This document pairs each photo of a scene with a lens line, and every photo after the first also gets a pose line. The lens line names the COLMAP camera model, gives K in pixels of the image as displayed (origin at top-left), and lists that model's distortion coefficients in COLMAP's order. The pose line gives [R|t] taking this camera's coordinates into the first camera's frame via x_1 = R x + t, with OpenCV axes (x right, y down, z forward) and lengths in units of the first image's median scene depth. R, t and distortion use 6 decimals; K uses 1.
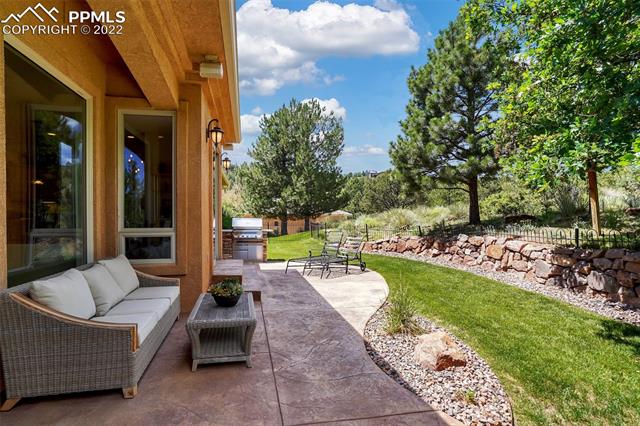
lens RADIAL K [[332.7, 0, 316.8], [0, 332.7, 213.2], [0, 0, 1]] dist [-0.047718, 0.029072]
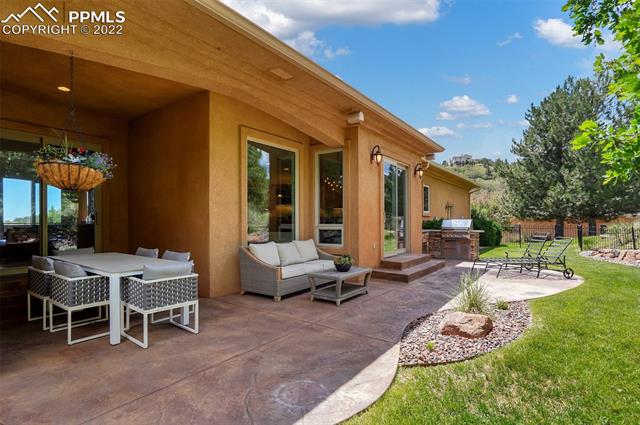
lens RADIAL K [[332.7, 0, 316.8], [0, 332.7, 212.7], [0, 0, 1]] dist [-0.047718, 0.029072]
pose [[0.686207, -0.018993, -0.727158, 0.607459], [0.010132, 0.999812, -0.016554, 0.015626], [0.727335, 0.003992, 0.686271, -0.144437]]
